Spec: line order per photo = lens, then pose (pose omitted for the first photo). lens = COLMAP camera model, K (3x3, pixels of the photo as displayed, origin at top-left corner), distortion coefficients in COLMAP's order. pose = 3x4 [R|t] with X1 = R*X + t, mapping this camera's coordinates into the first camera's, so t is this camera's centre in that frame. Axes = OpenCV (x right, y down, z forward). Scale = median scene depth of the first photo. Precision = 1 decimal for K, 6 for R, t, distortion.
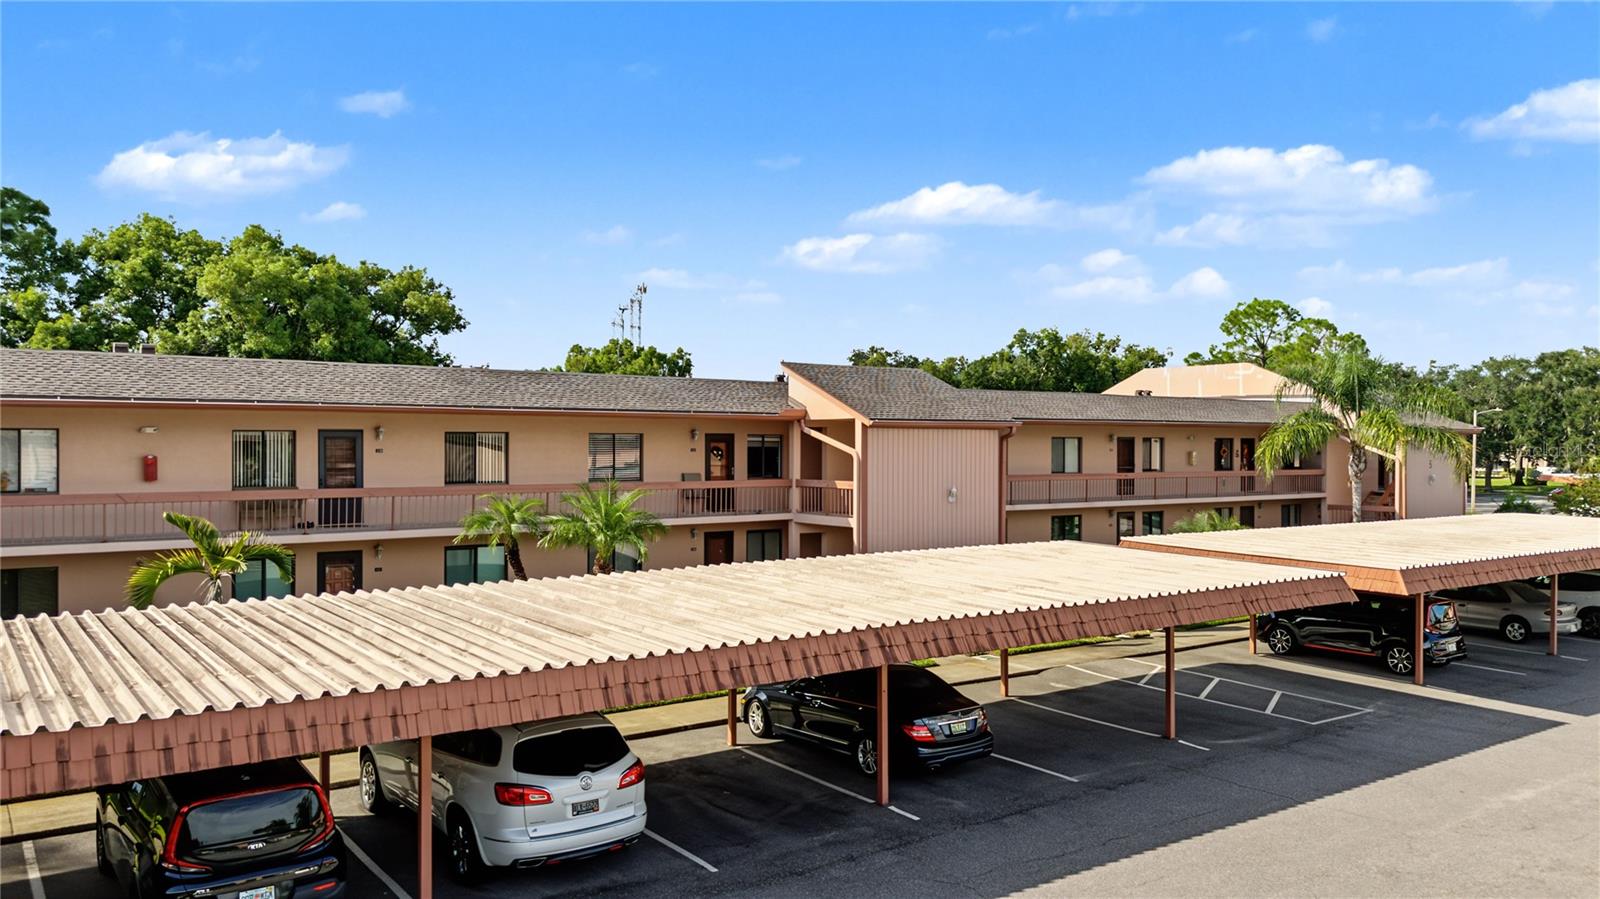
lens RADIAL K [[1167.5, 0, 800.0], [0, 1167.5, 449.5], [0, 0, 1]] dist [0.084177, -0.076585]
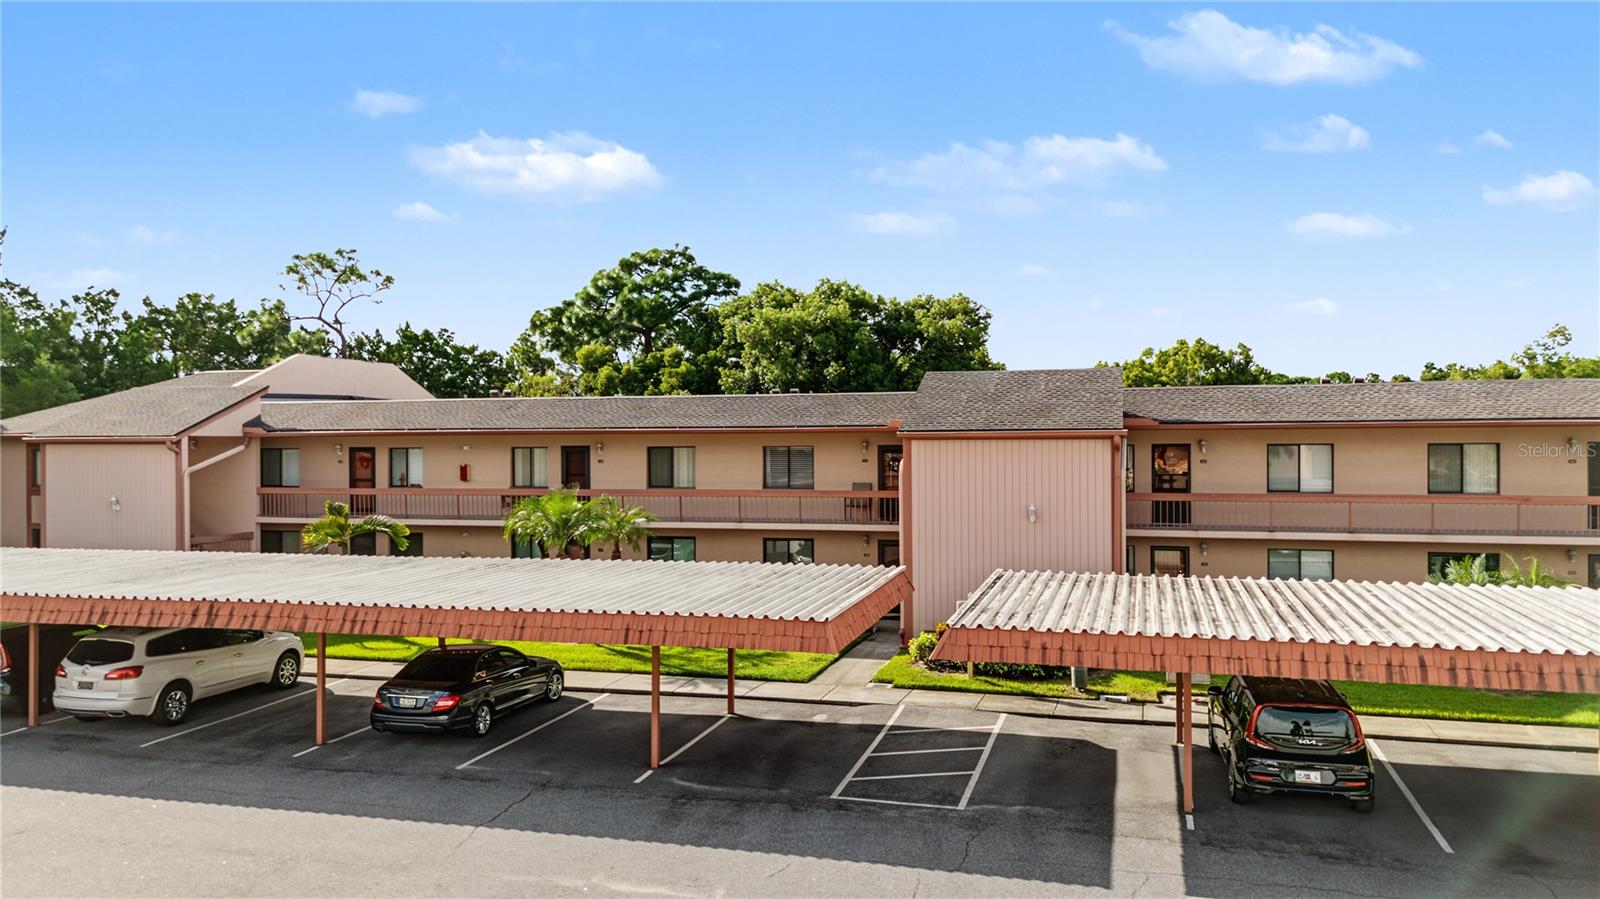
lens RADIAL K [[1167.5, 0, 800.0], [0, 1167.5, 449.5], [0, 0, 1]] dist [0.084177, -0.076585]
pose [[0.612325, -0.001294, -0.790605, 1.239309], [0.002414, 0.999997, 0.000233, -0.017634], [0.790603, -0.002051, 0.612326, 0.543647]]
